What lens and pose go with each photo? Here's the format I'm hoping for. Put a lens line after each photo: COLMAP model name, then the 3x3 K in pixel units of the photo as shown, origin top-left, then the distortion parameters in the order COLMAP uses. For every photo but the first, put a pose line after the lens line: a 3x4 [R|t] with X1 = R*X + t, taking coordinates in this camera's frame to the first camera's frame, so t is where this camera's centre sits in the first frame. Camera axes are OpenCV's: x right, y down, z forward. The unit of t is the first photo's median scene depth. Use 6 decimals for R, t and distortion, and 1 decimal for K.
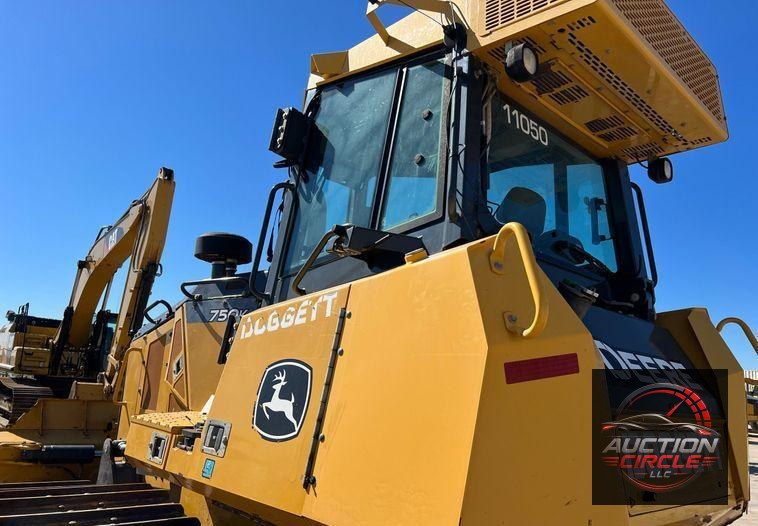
lens RADIAL K [[565.2, 0, 382.7], [0, 565.2, 287.4], [0, 0, 1]] dist [0.136988, -0.229679]
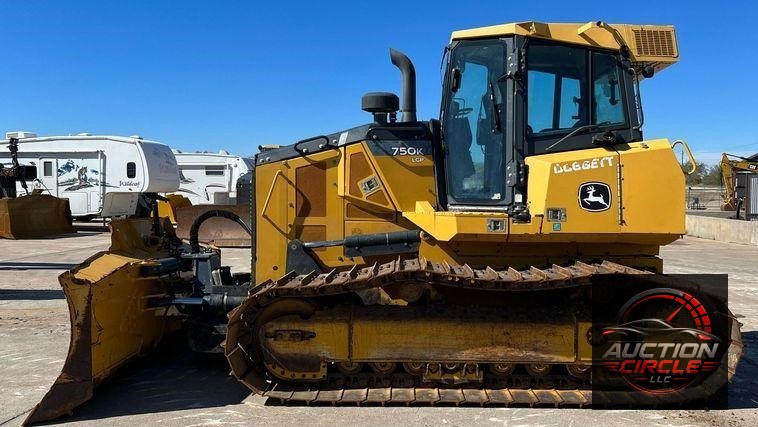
lens RADIAL K [[690.1, 0, 379.0], [0, 690.1, 213.5], [0, 0, 1]] dist [0.069565, -0.004465]
pose [[0.682434, -0.084119, 0.726091, -2.270962], [-0.083747, 0.977817, 0.191993, -0.186846], [-0.726134, -0.191830, 0.660250, -0.297175]]
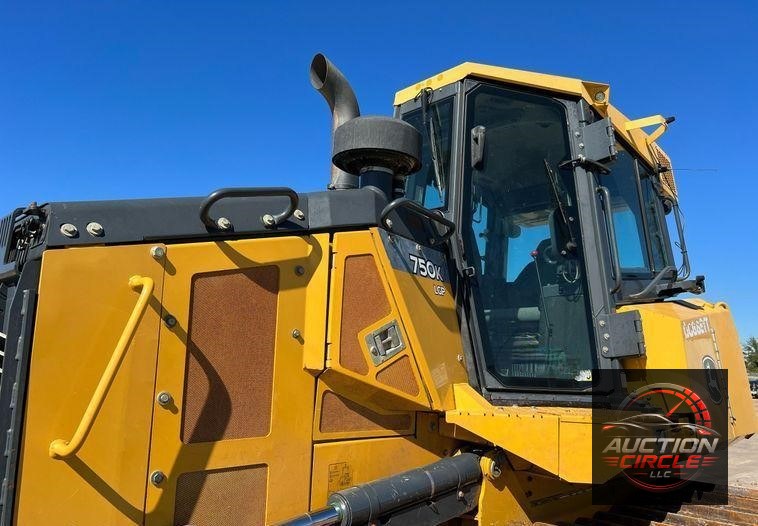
lens RADIAL K [[565.2, 0, 382.7], [0, 565.2, 287.4], [0, 0, 1]] dist [0.136988, -0.229679]
pose [[-0.026595, 0.064090, 0.997590, -1.270352], [-0.201452, 0.977125, -0.068146, 0.170468], [-0.979137, -0.202779, -0.013075, 1.404776]]
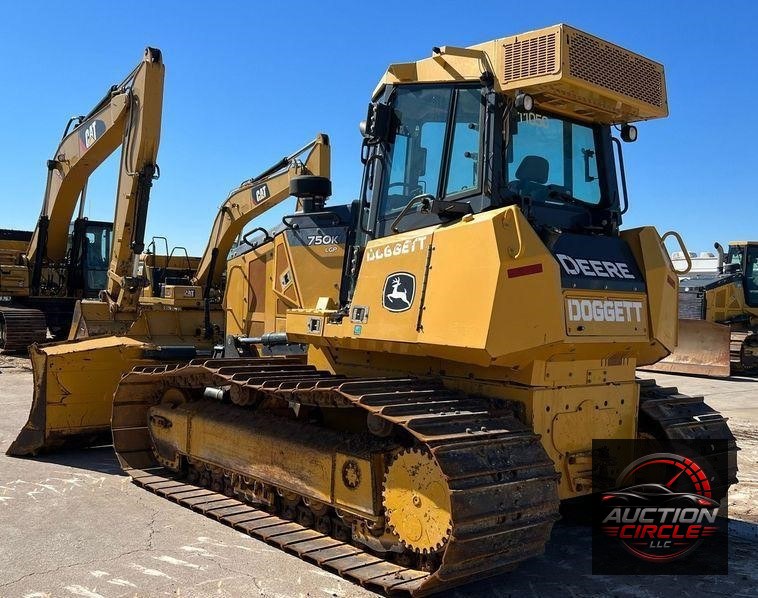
lens RADIAL K [[807.2, 0, 359.7], [0, 807.2, 333.5], [0, 0, 1]] dist [0.104785, -0.017044]
pose [[0.998030, -0.035310, -0.051862, -0.121694], [0.045429, 0.976823, 0.209173, -0.176662], [0.043274, -0.211117, 0.976502, -1.227679]]
